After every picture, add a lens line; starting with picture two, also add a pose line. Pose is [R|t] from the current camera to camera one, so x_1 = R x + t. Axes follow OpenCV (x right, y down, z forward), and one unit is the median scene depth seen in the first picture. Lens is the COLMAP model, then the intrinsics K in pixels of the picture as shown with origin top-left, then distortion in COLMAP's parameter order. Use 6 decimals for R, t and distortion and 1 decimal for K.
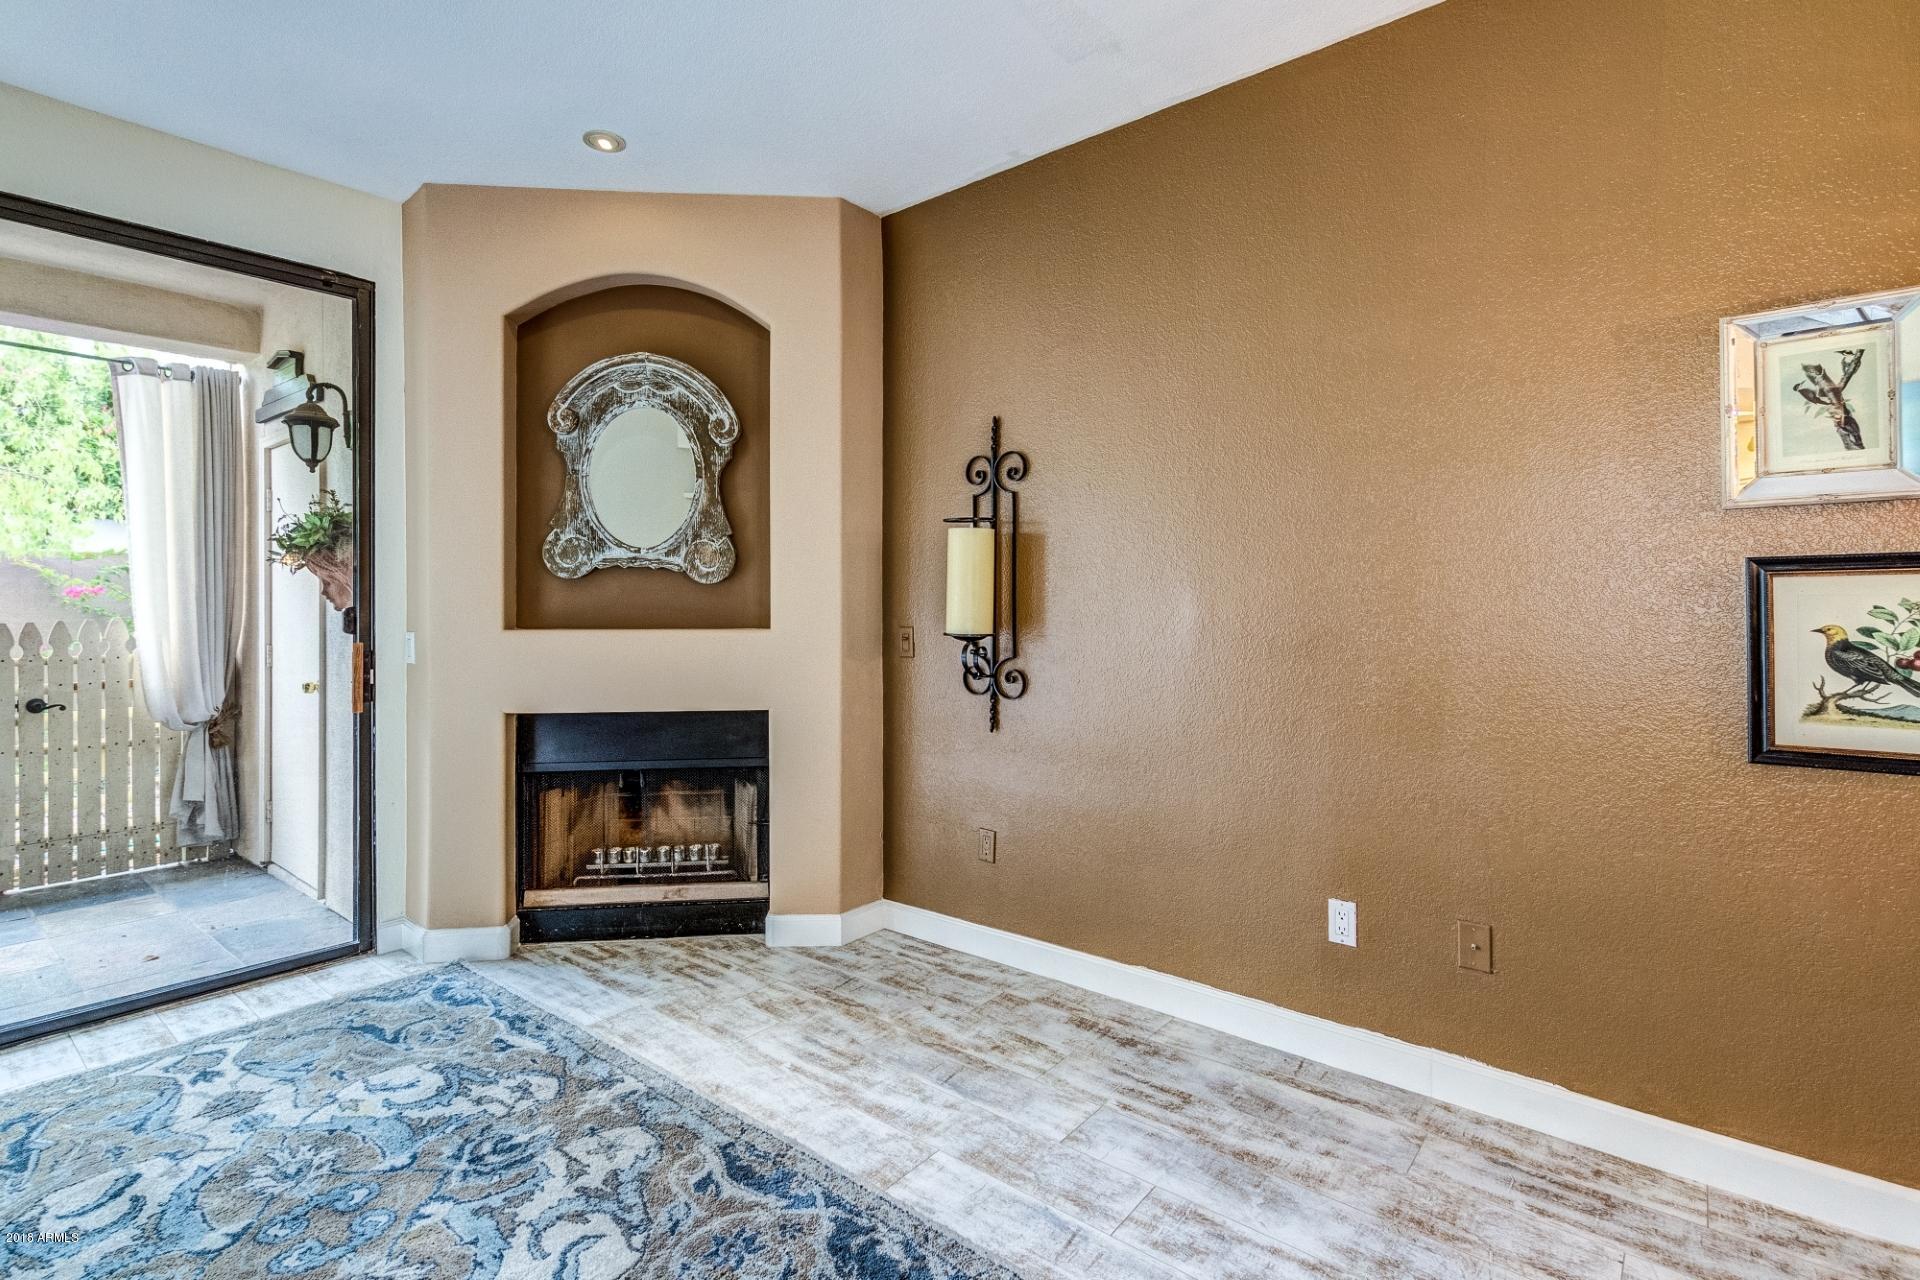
lens RADIAL K [[924.3, 0, 960.9], [0, 924.3, 600.4], [0, 0, 1]] dist [0.004234, -0.000695]
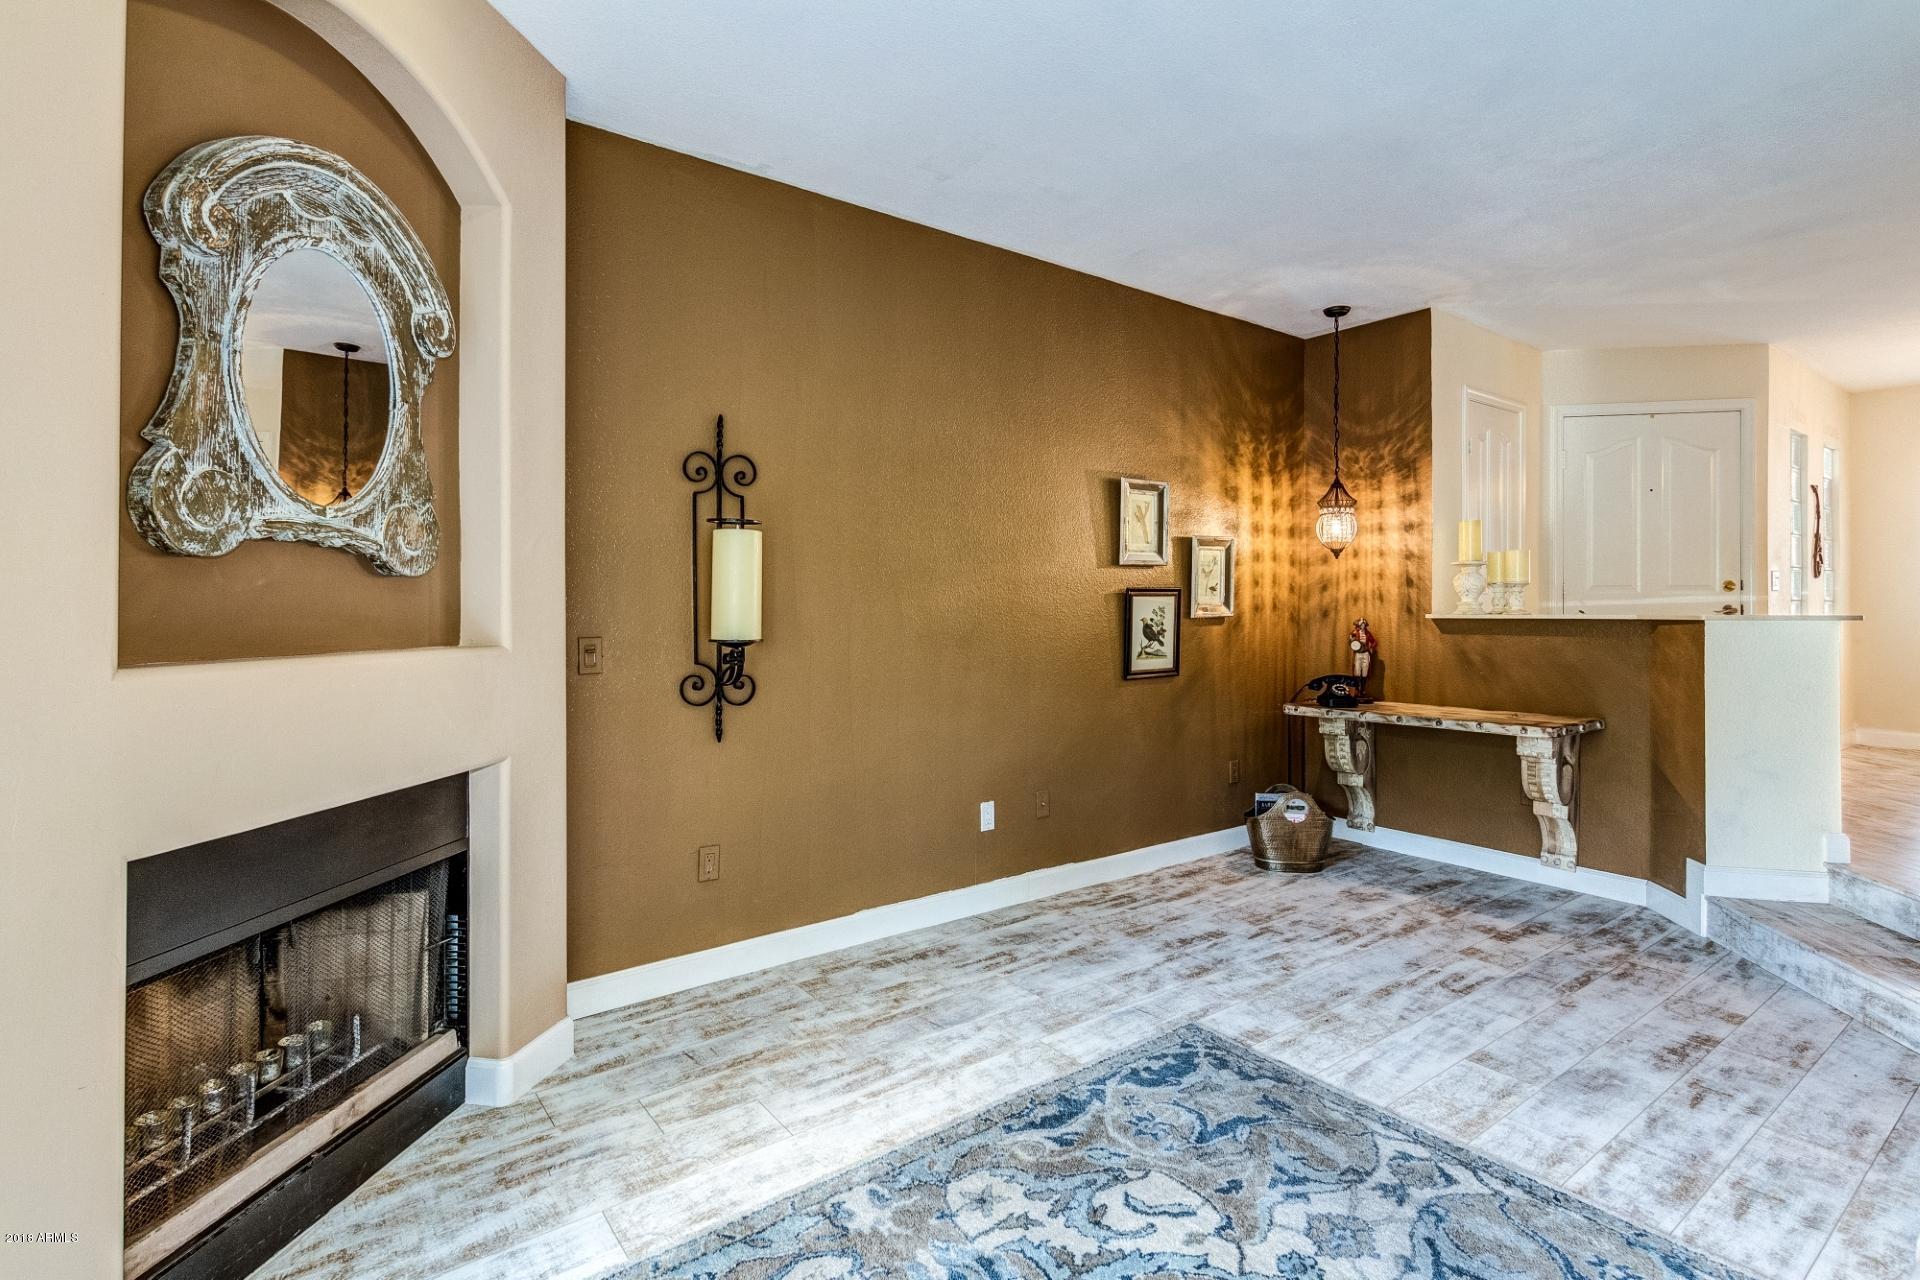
lens RADIAL K [[924.3, 0, 960.9], [0, 924.3, 600.4], [0, 0, 1]] dist [0.004234, -0.000695]
pose [[0.226135, 0.009037, 0.974054, -0.879089], [-0.001123, 0.999959, -0.009016, 0.003673], [-0.974095, 0.000945, 0.226135, 0.558835]]
